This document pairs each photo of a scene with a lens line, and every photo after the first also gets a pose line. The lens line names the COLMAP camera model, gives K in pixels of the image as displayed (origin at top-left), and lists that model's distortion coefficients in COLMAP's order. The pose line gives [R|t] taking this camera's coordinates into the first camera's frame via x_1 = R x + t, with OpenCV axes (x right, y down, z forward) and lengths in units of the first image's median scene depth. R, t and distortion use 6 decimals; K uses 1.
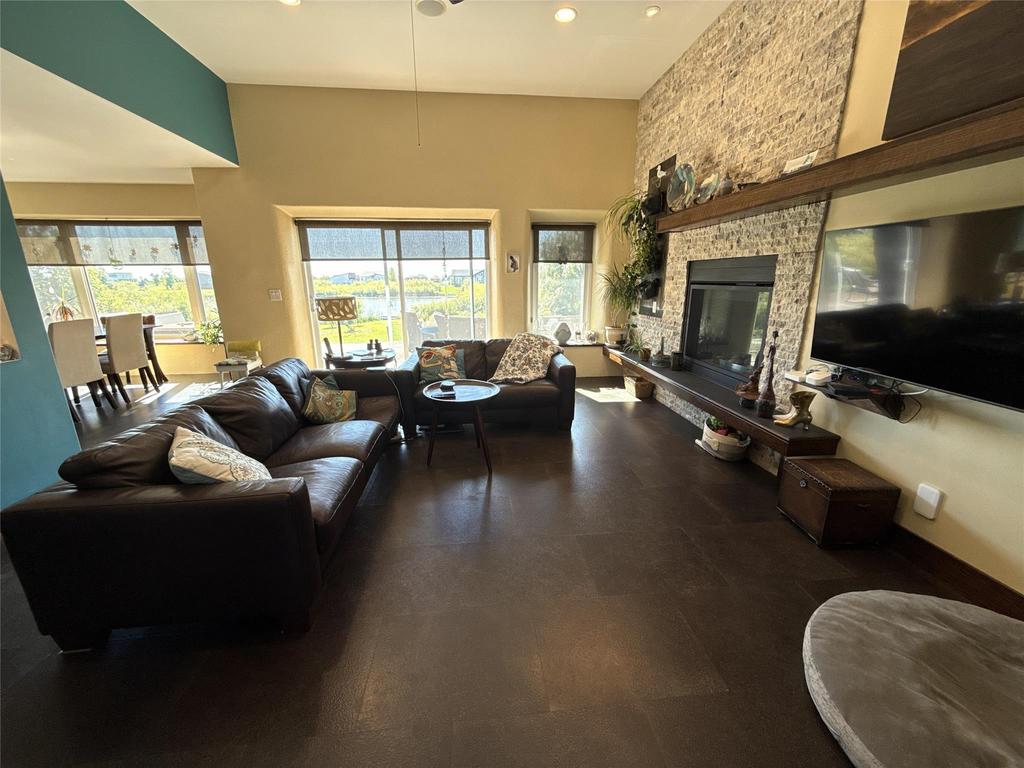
lens RADIAL K [[408.6, 0, 512.8], [0, 408.6, 384.8], [0, 0, 1]] dist [-0.000261, 0.000261]
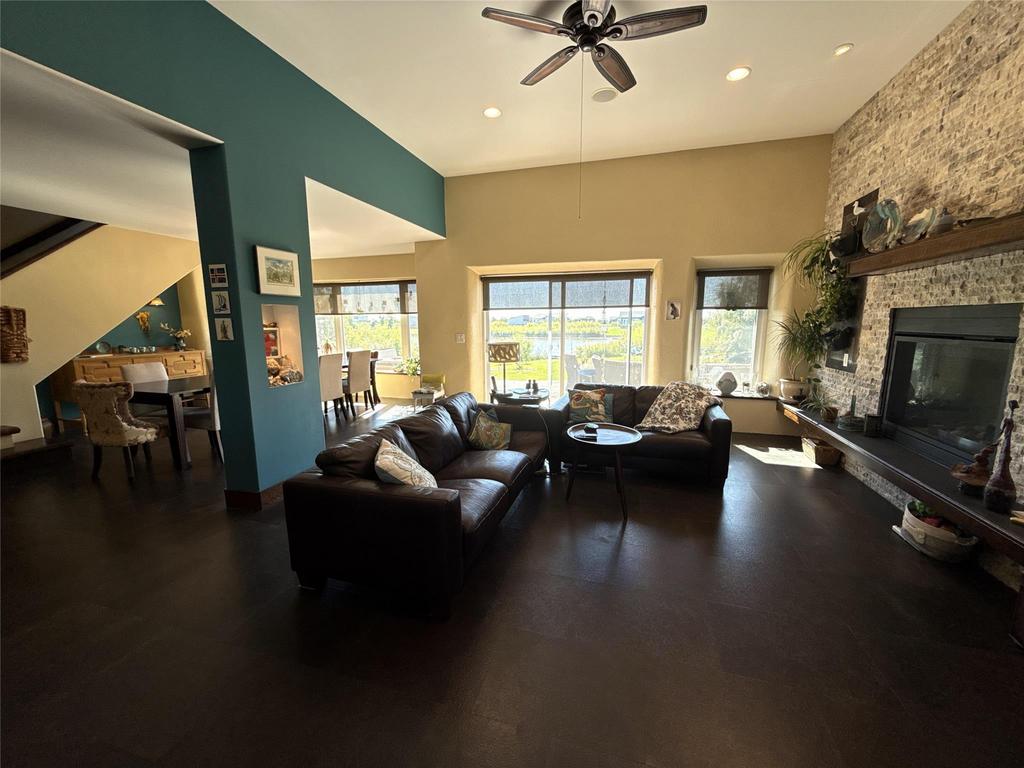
lens RADIAL K [[408.6, 0, 512.8], [0, 408.6, 384.8], [0, 0, 1]] dist [-0.000261, 0.000261]
pose [[0.922501, 0.060405, -0.381239, 0.038129], [-0.097085, 0.992238, -0.077705, -0.005228], [0.373586, 0.108695, 0.921205, -0.048862]]
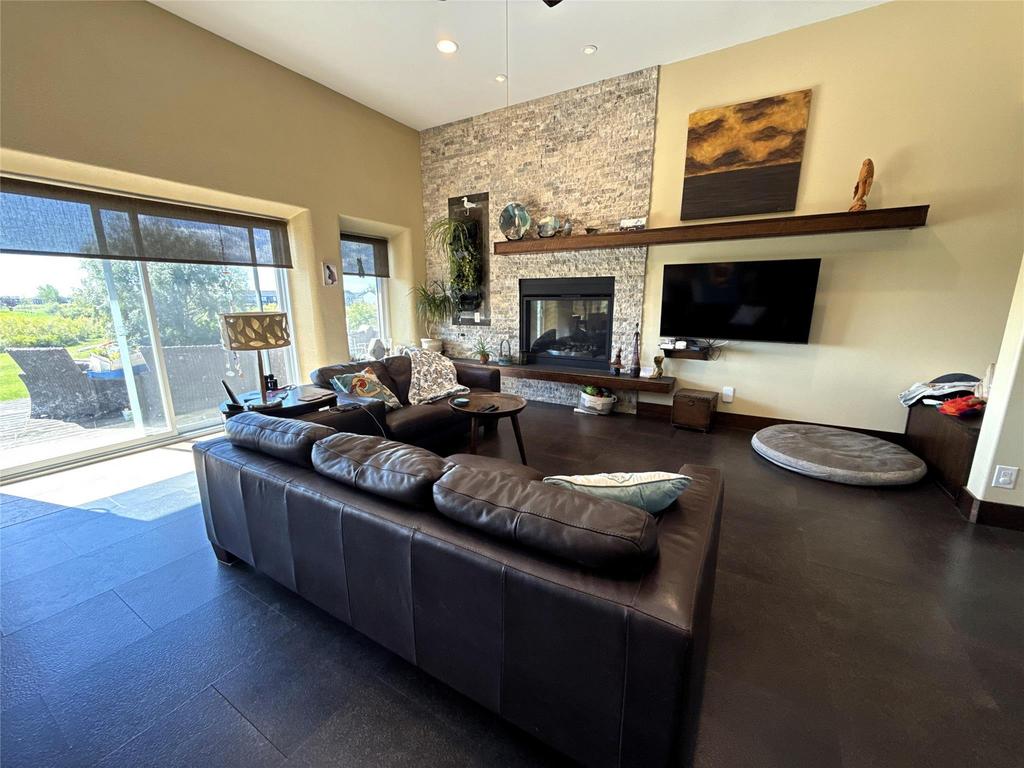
lens RADIAL K [[408.6, 0, 512.8], [0, 408.6, 384.8], [0, 0, 1]] dist [-0.000261, 0.000261]
pose [[0.597478, -0.164554, 0.784820, -0.621333], [0.202630, 0.977938, 0.050784, -0.046822], [-0.775862, 0.128685, 0.617640, 0.262912]]
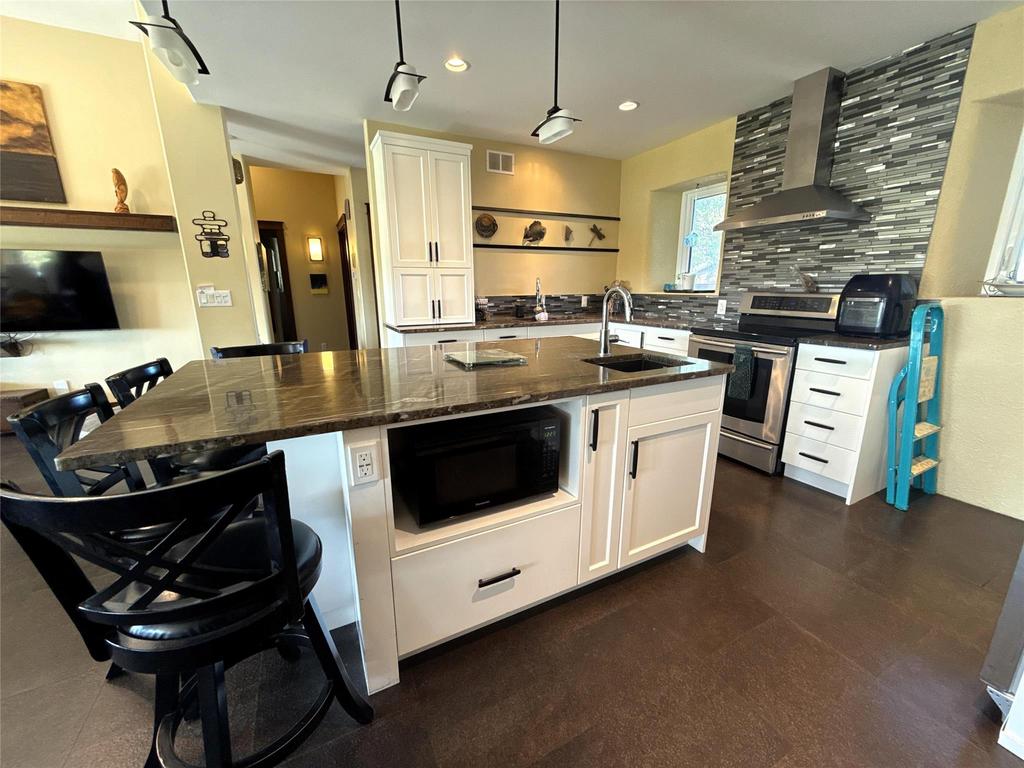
lens RADIAL K [[408.6, 0, 512.8], [0, 408.6, 384.8], [0, 0, 1]] dist [-0.000261, 0.000261]
pose [[-0.361745, -0.214589, 0.907244, -0.797057], [0.241993, 0.918180, 0.313665, 0.087184], [-0.900322, 0.333013, -0.280218, -0.238912]]
